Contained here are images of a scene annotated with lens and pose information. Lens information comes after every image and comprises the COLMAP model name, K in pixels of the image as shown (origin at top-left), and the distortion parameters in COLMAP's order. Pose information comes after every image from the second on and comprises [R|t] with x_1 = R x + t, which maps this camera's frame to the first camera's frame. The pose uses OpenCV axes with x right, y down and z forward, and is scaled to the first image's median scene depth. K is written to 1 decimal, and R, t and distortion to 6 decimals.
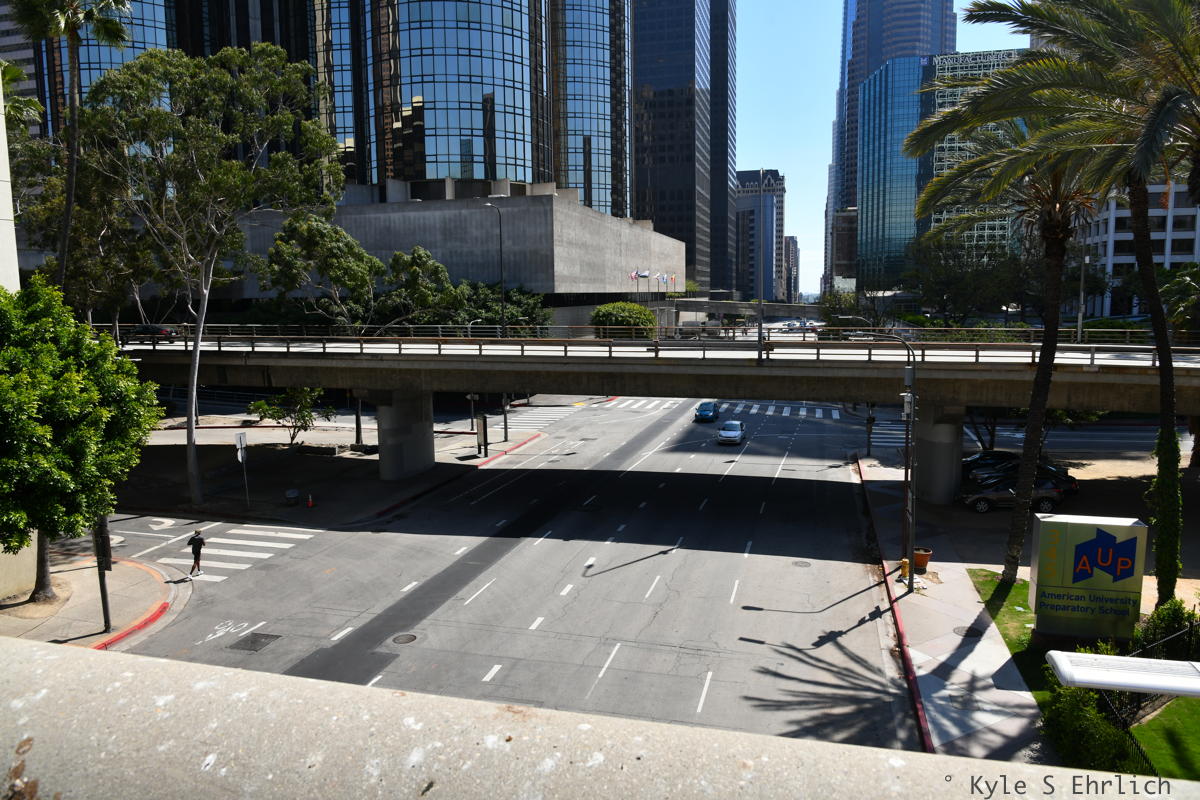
lens RADIAL K [[816.2, 0, 601.3], [0, 816.2, 400.1], [0, 0, 1]] dist [-0.034575, 0.002517]
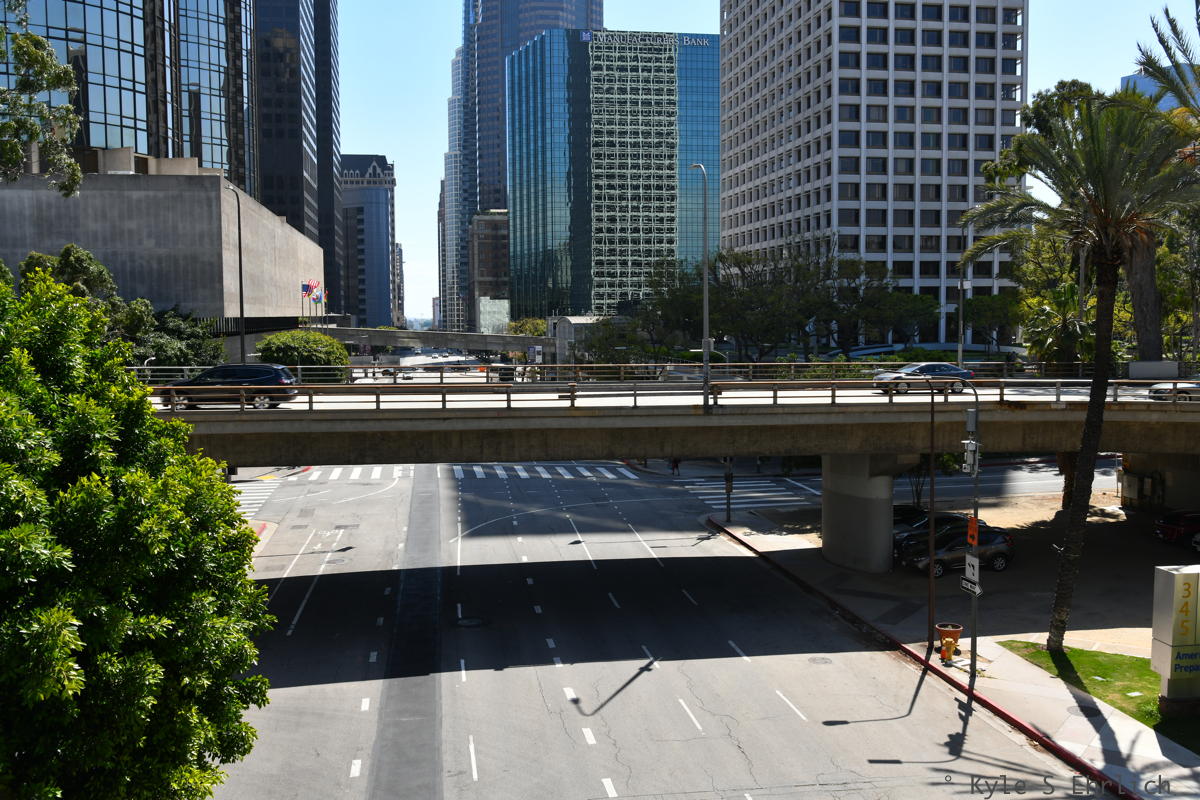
lens RADIAL K [[1094.8, 0, 602.3], [0, 1094.8, 398.3], [0, 0, 1]] dist [-0.041472, 0.035063]
pose [[0.909679, -0.023569, 0.414644, -0.324616], [0.047156, 0.997793, -0.046739, -0.012642], [-0.412627, 0.062070, 0.908783, 0.086333]]
